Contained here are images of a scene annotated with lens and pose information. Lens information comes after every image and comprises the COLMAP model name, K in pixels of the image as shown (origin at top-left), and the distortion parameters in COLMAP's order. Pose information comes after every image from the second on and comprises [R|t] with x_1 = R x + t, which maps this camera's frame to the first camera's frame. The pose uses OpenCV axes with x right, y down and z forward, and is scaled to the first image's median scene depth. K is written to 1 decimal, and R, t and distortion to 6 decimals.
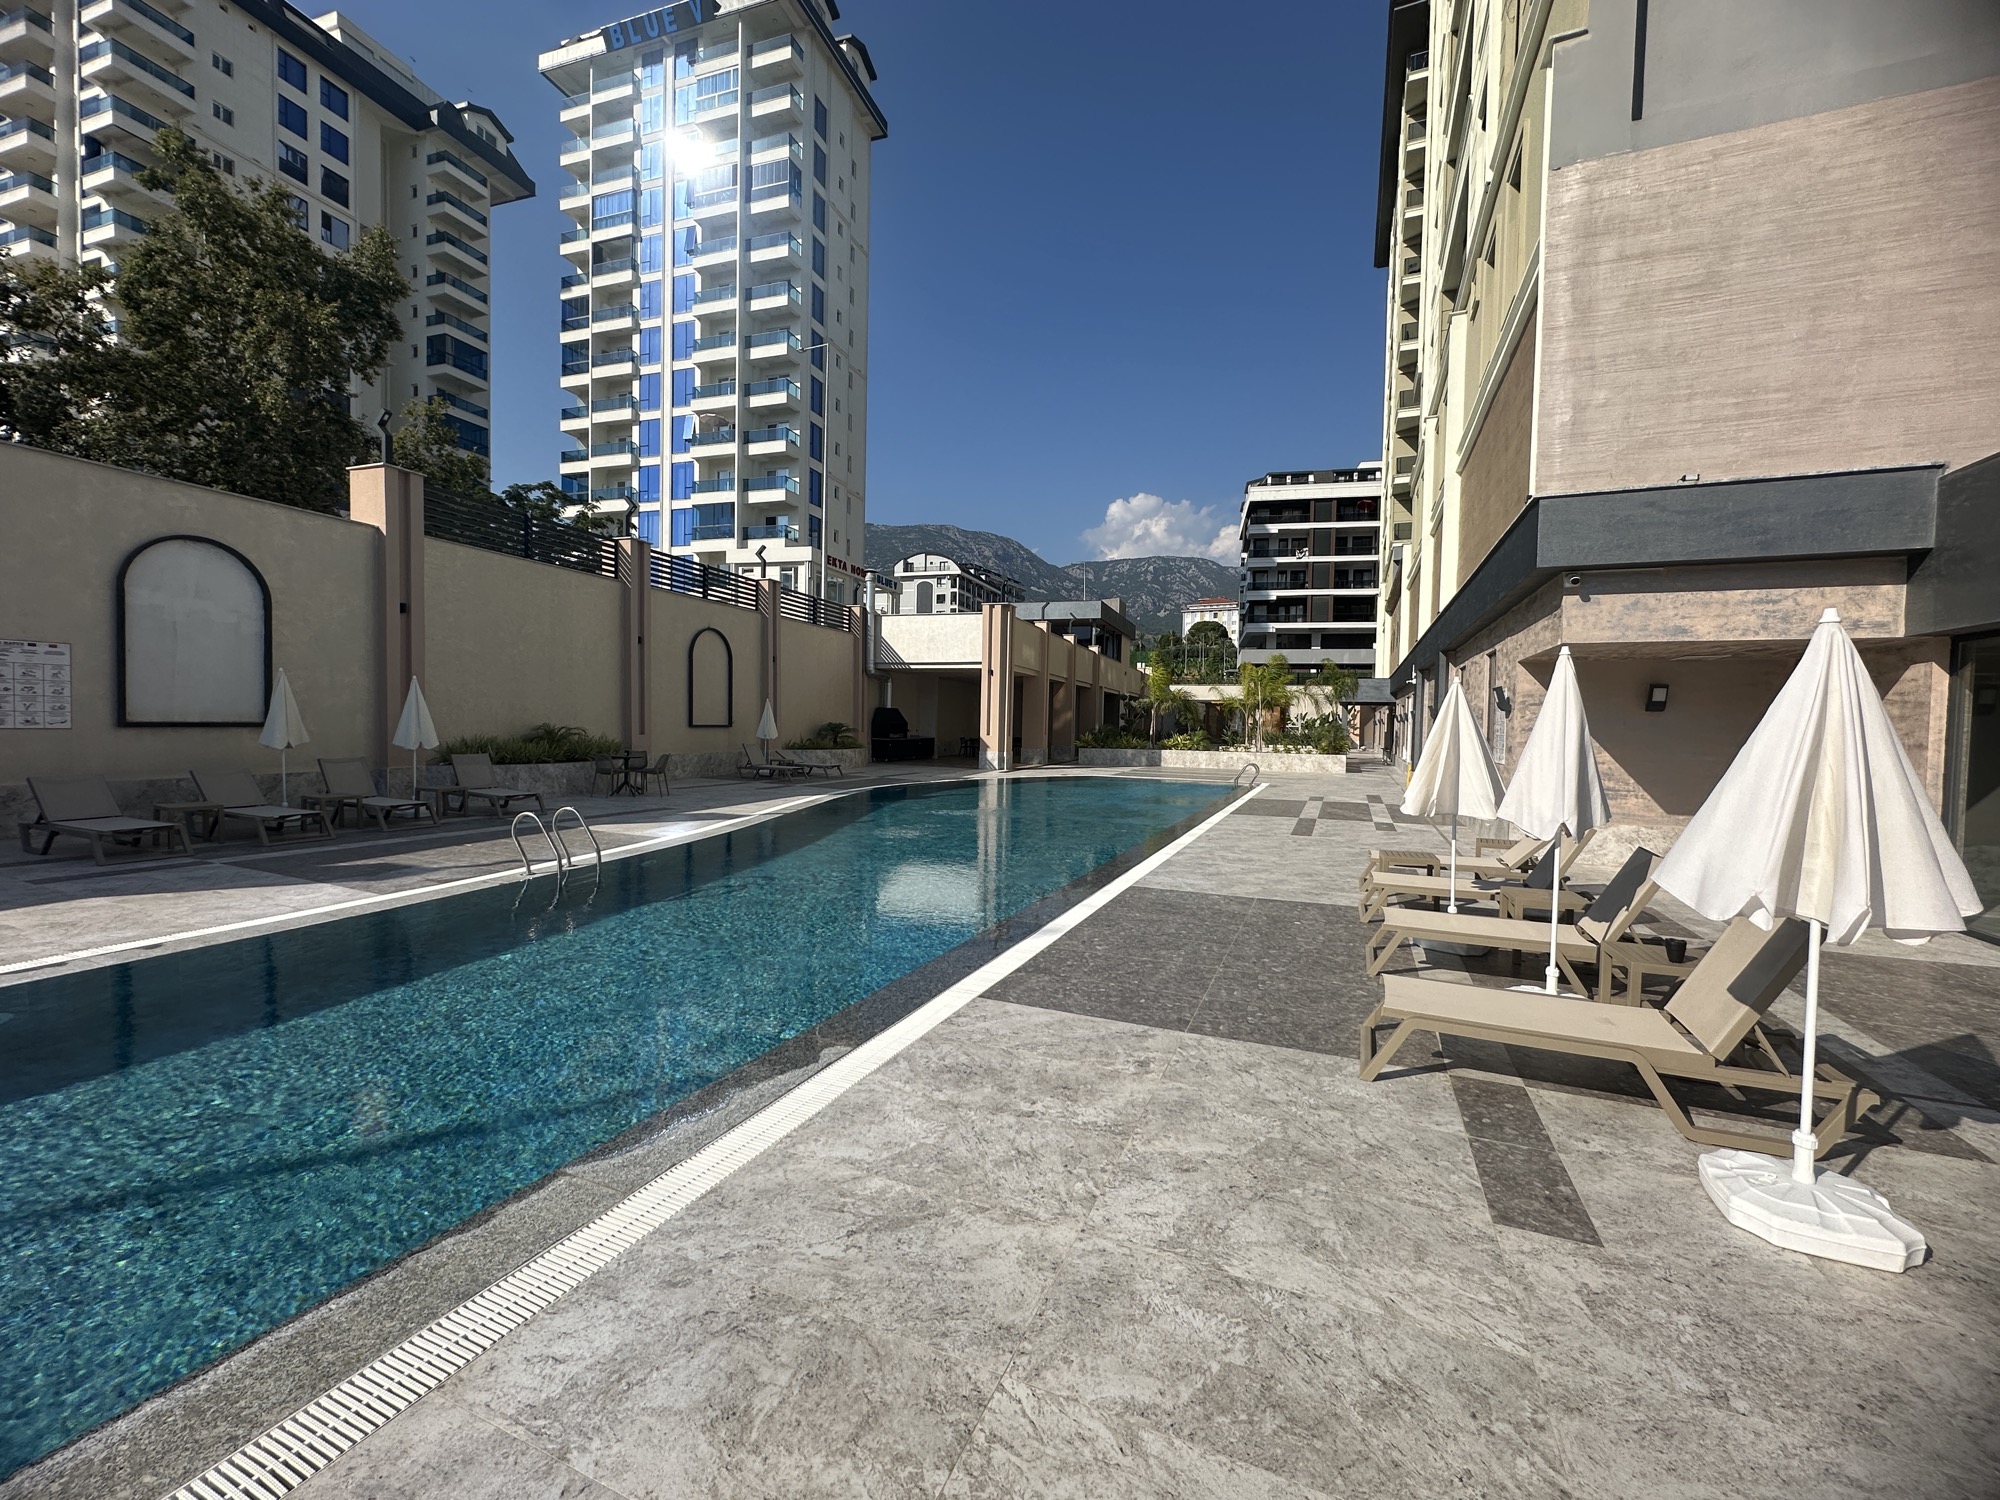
lens RADIAL K [[806.6, 0, 1006.1], [0, 806.6, 750.5], [0, 0, 1]] dist [-0.003271, 0.000680]
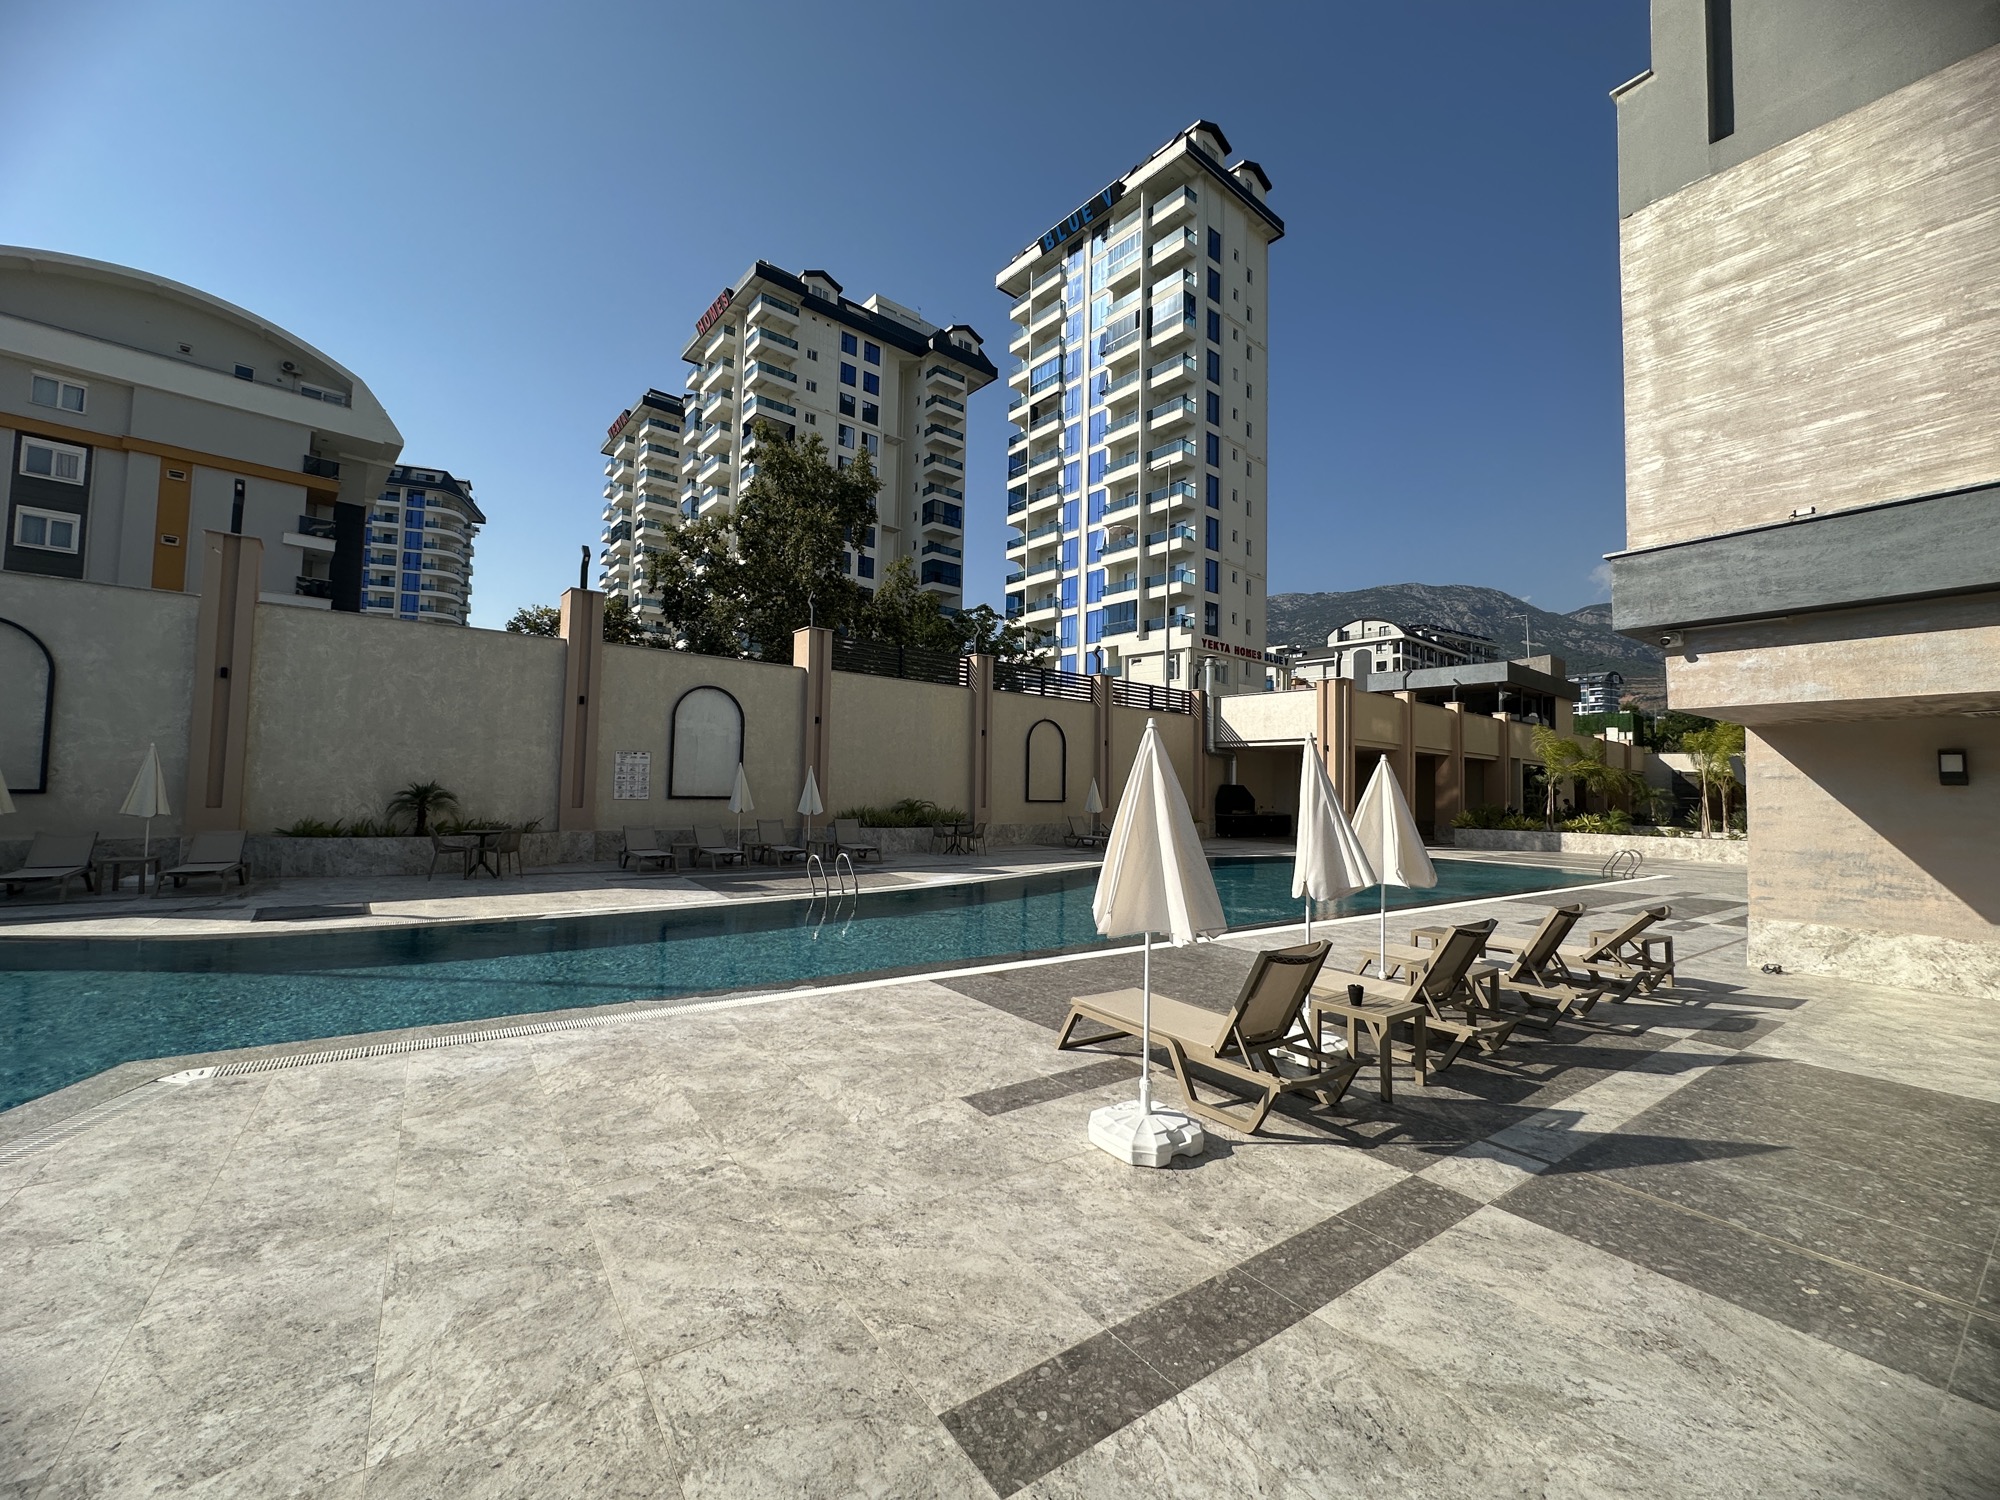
lens RADIAL K [[806.6, 0, 995.2], [0, 806.6, 750.0], [0, 0, 1]] dist [-0.003271, 0.000680]
pose [[0.851027, -0.028298, -0.524359, 0.107264], [-0.022278, 0.995702, -0.089891, 0.001659], [0.524649, 0.088181, 0.846739, -0.029081]]
